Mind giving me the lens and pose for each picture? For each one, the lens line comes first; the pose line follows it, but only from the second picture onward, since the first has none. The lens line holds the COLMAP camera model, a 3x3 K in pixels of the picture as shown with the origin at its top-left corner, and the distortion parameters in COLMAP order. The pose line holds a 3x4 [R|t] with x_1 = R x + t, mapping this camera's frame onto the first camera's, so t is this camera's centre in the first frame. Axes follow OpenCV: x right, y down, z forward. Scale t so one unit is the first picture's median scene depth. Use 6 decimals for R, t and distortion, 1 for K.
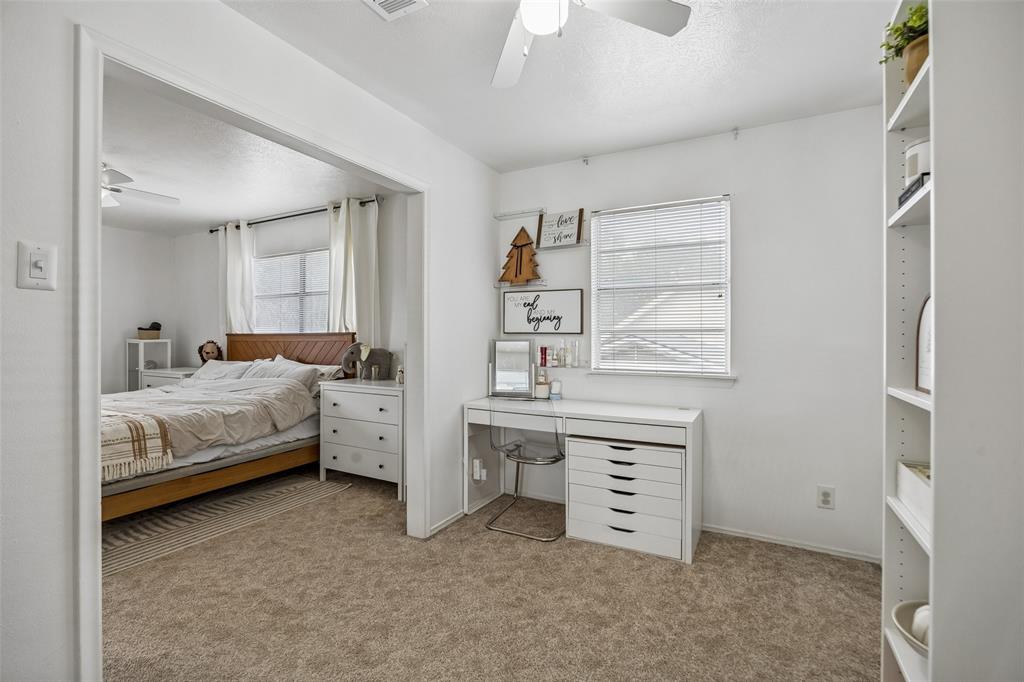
lens RADIAL K [[463.3, 0, 517.1], [0, 463.3, 336.7], [0, 0, 1]] dist [-0.008678, 0.000720]
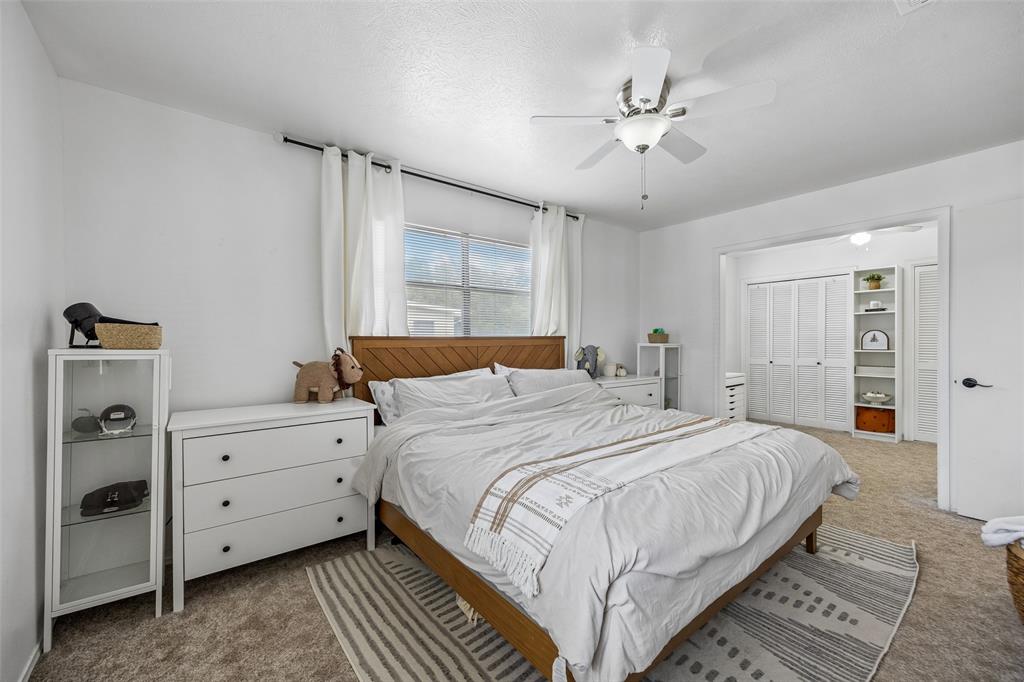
lens RADIAL K [[405.0, 0, 507.9], [0, 405.0, 340.6], [0, 0, 1]] dist [-0.004632, 0.000115]
pose [[0.404994, -0.009374, 0.914271, -1.621724], [-0.002509, 0.999932, 0.011364, -0.012001], [-0.914316, -0.006896, 0.404943, 0.963137]]
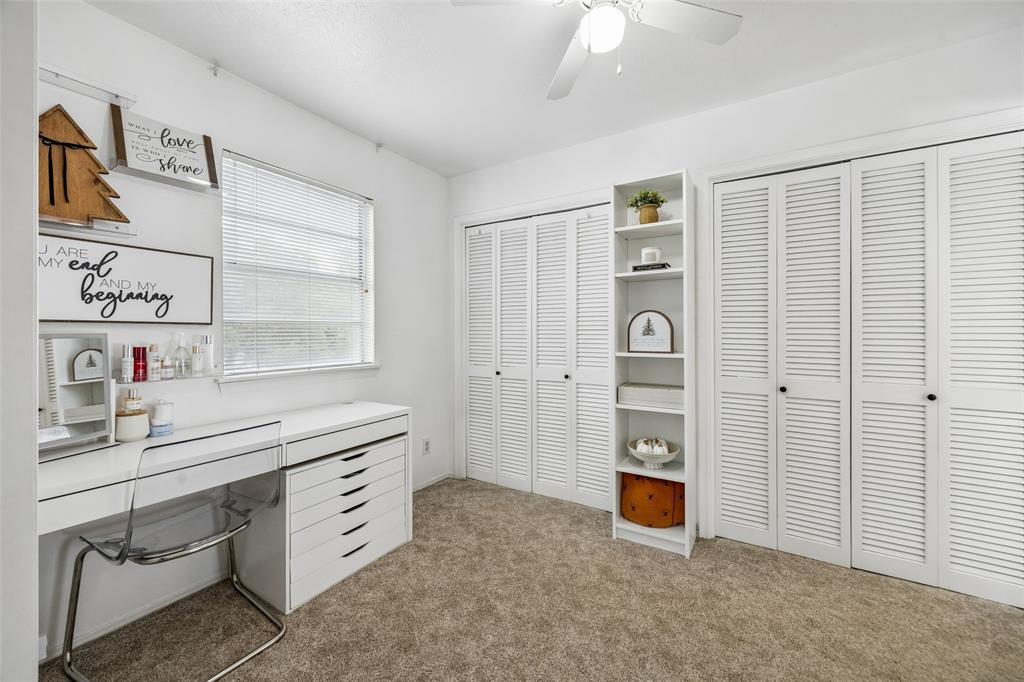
lens RADIAL K [[405.0, 0, 516.5], [0, 405.0, 327.4], [0, 0, 1]] dist [-0.004632, 0.000115]
pose [[0.048069, 0.004848, 0.998832, -0.412699], [-0.006477, 0.999969, -0.004541, -0.002360], [-0.998823, -0.006251, 0.048099, 0.520978]]
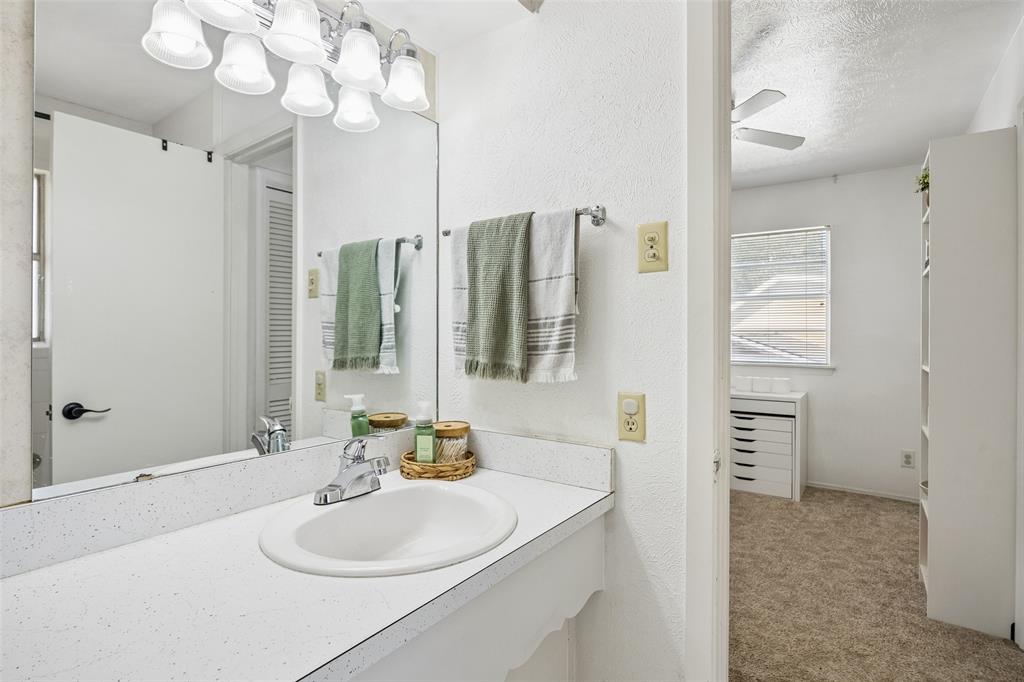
lens RADIAL K [[516.2, 0, 512.5], [0, 516.2, 331.7], [0, 0, 1]] dist [-0.002777, -0.001019]
pose [[0.992640, 0.003511, -0.121054, -0.208684], [-0.003894, 0.999988, -0.002929, -0.003895], [0.121042, 0.003379, 0.992642, -0.456602]]
